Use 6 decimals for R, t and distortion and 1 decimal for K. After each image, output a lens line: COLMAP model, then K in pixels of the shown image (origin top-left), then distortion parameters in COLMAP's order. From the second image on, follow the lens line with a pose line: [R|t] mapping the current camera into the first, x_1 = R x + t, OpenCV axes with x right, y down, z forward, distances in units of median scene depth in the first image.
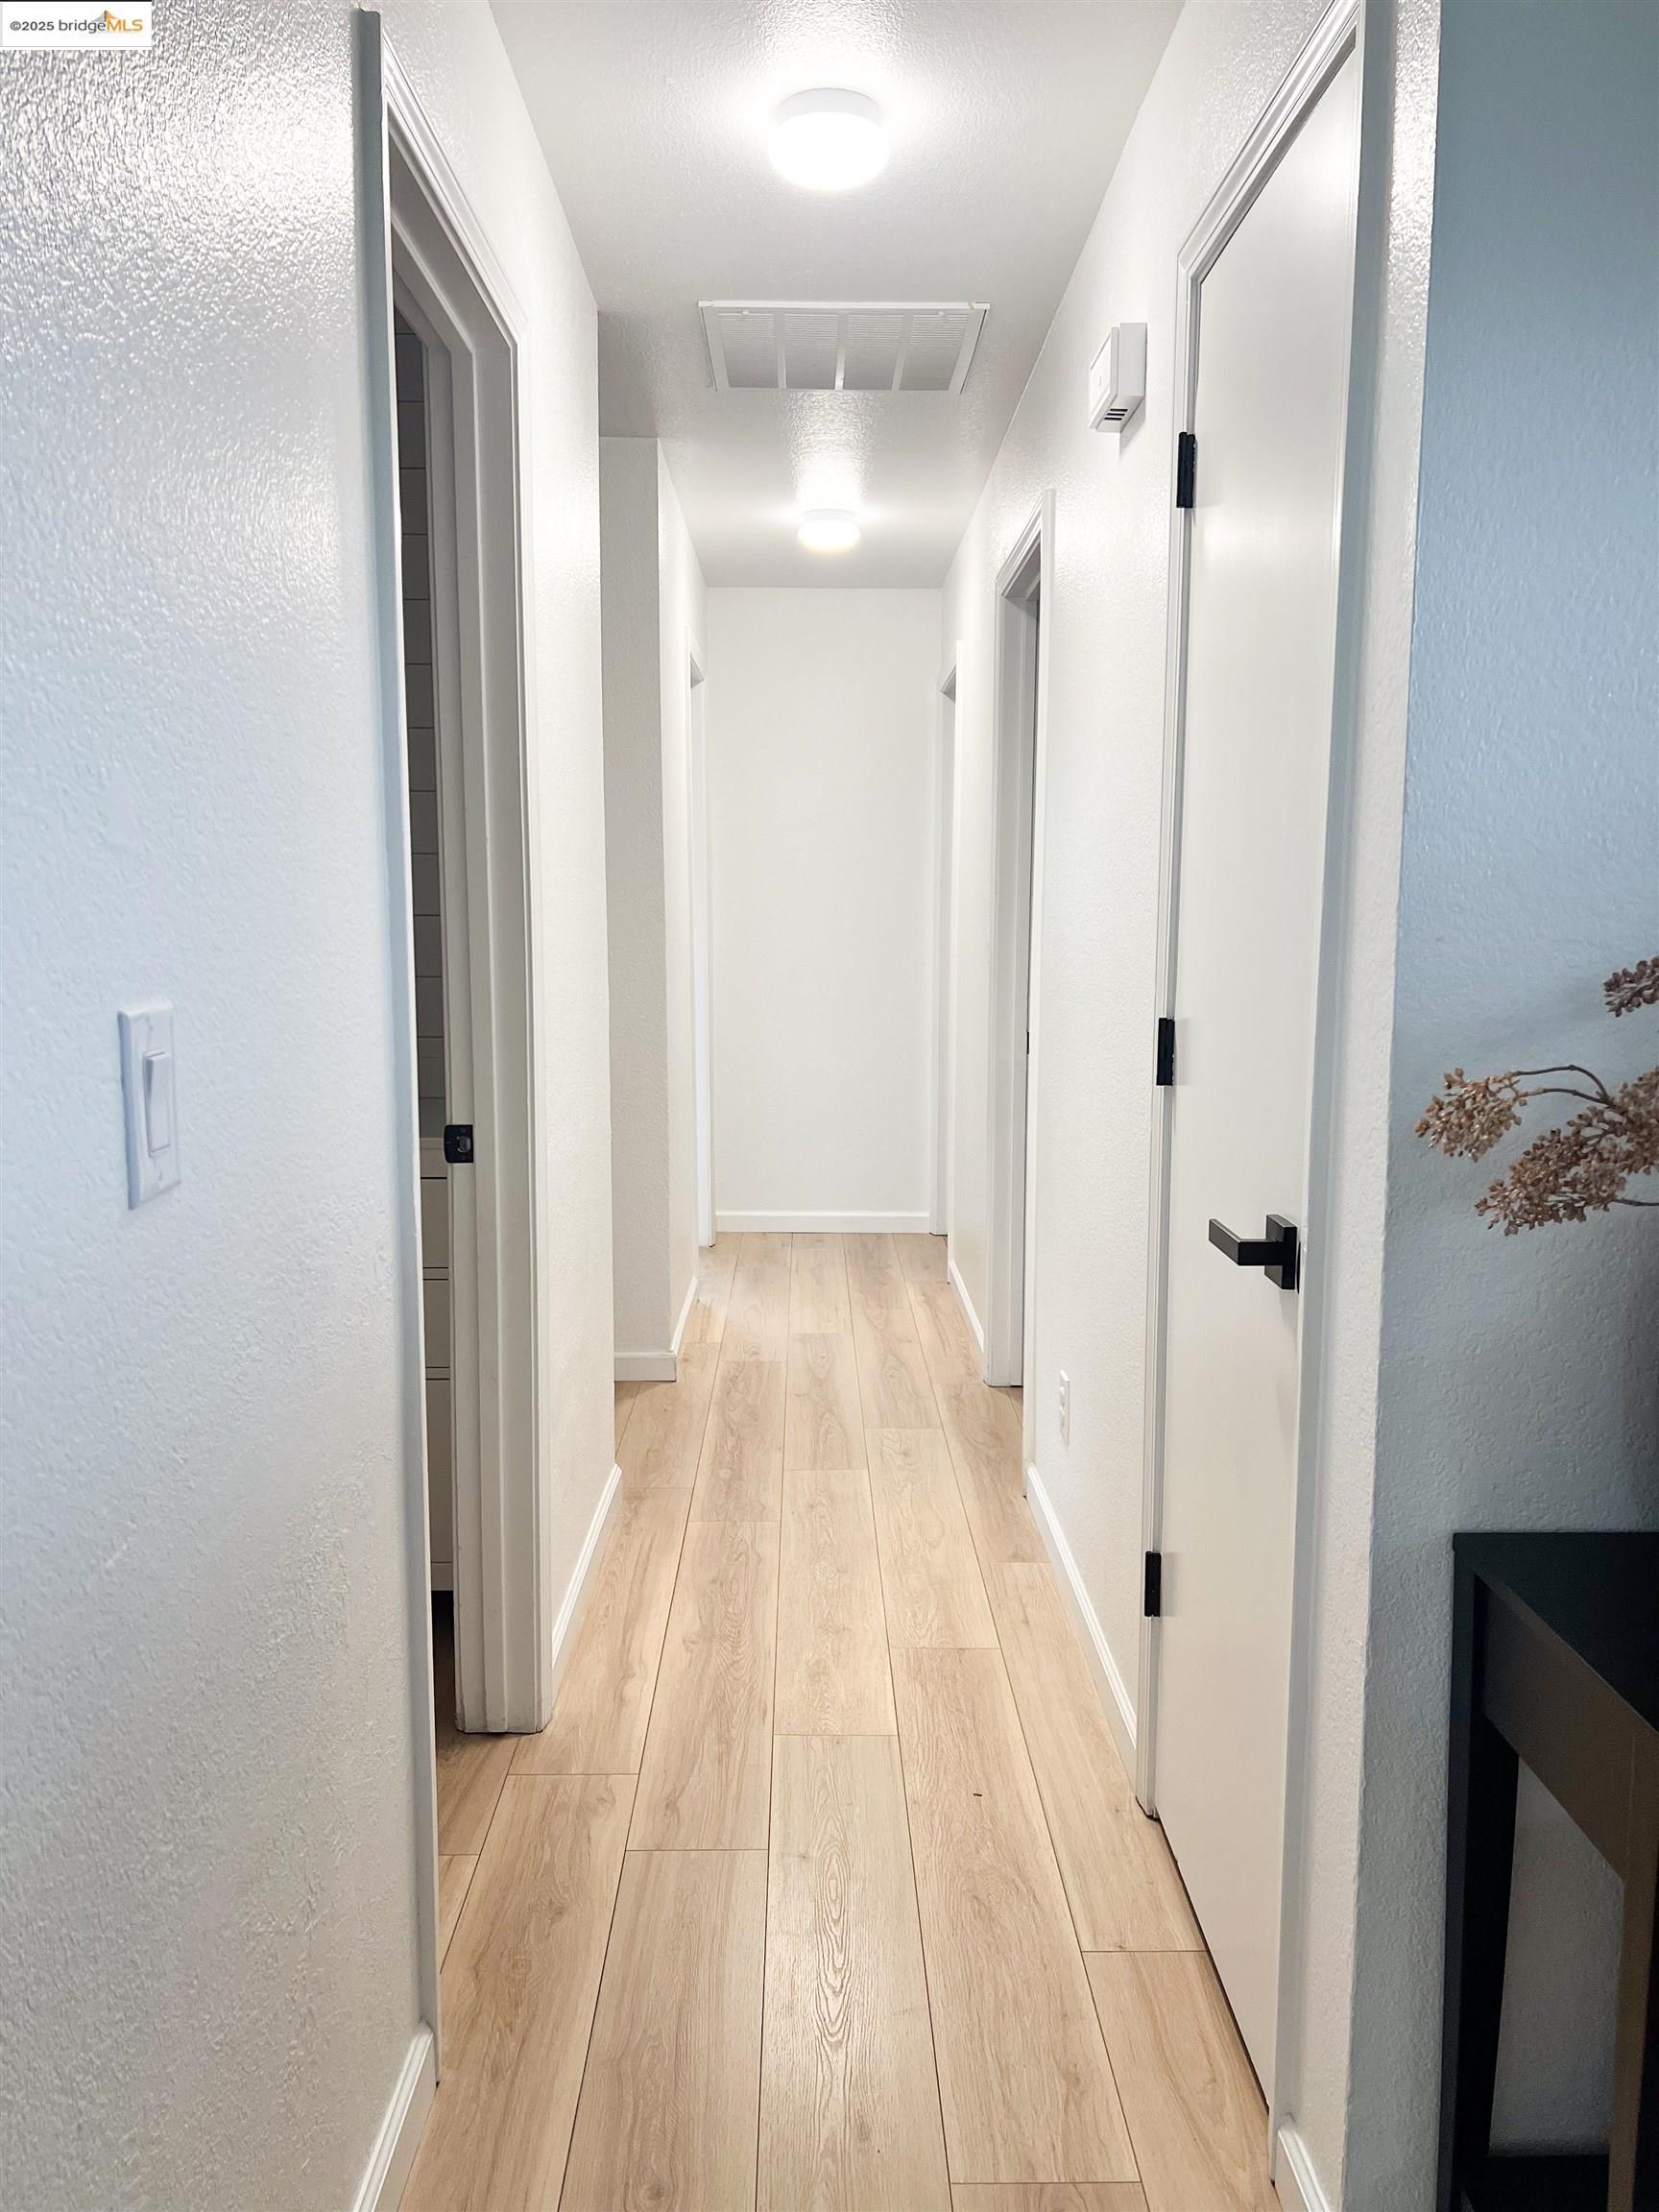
lens RADIAL K [[1648.4, 0, 829.5], [0, 1648.4, 1106.0], [0, 0, 1]] dist [-0.000850, 0.000473]
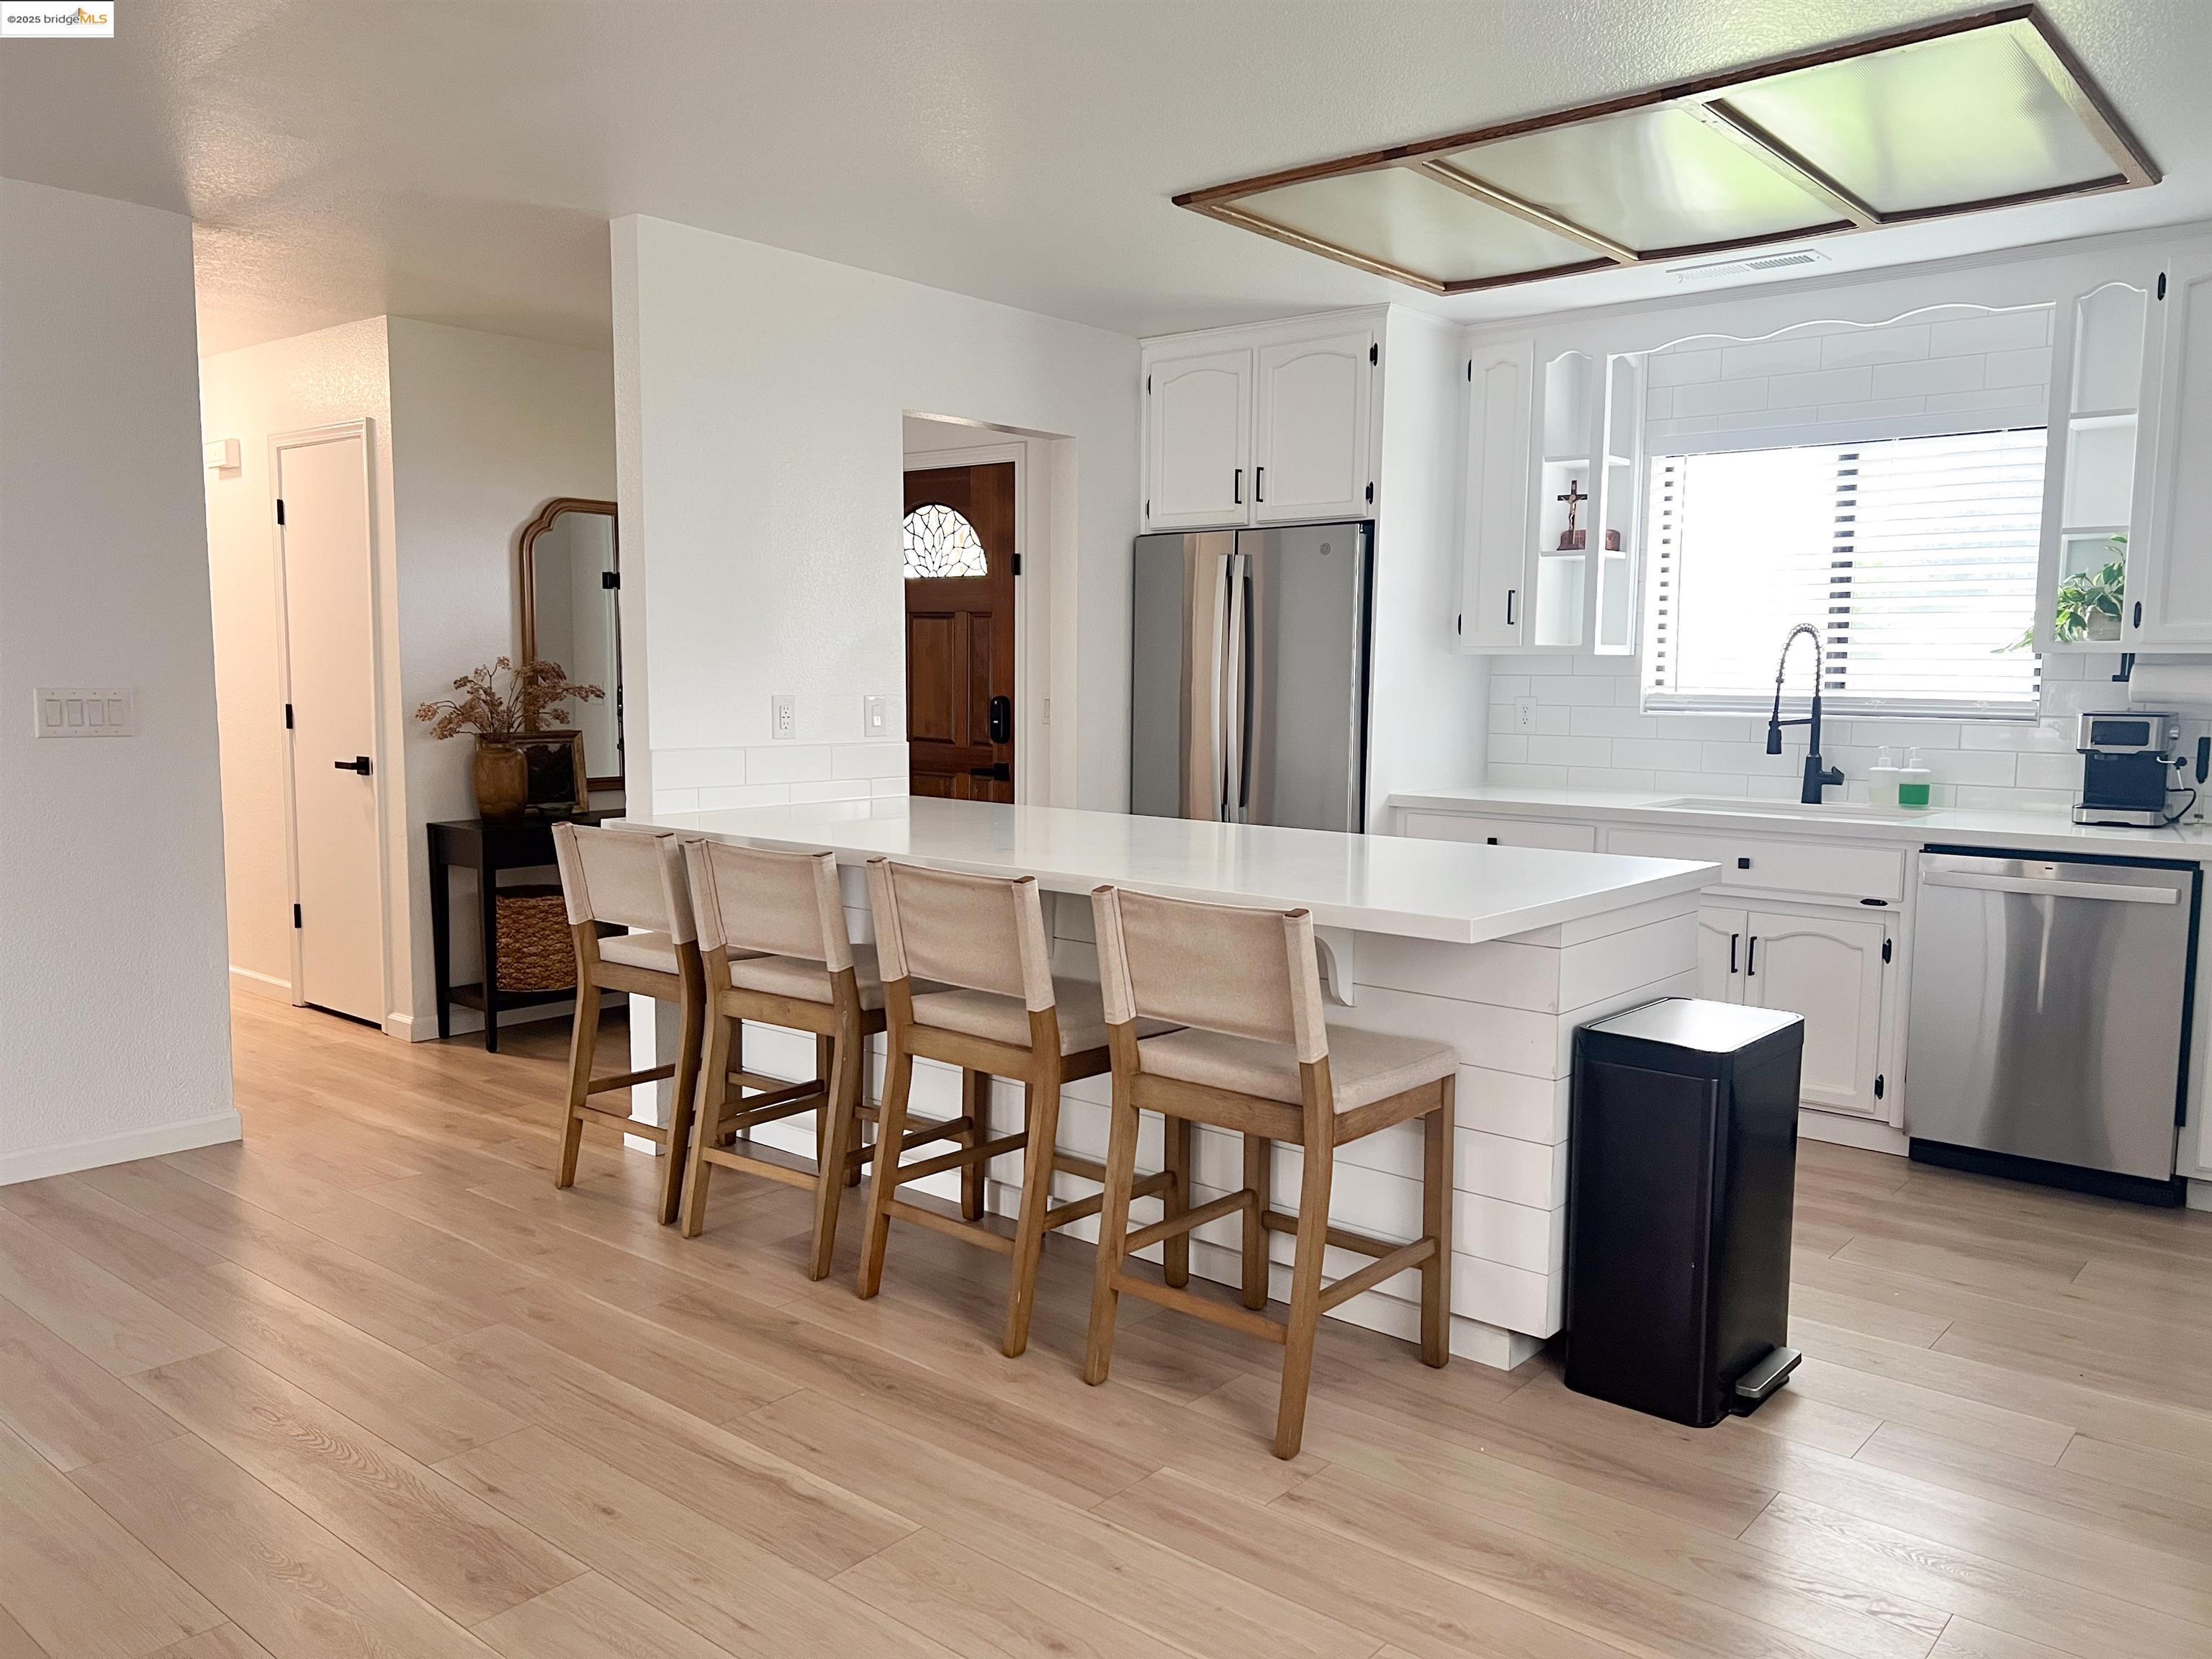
lens RADIAL K [[1678.4, 0, 1106.0], [0, 1678.4, 829.5], [0, 0, 1]] dist [0.035397, -0.001107]
pose [[0.654546, -0.070763, 0.752703, -1.592662], [0.088383, 0.995945, 0.016774, 0.348325], [-0.750838, 0.055547, 0.658147, -2.865576]]
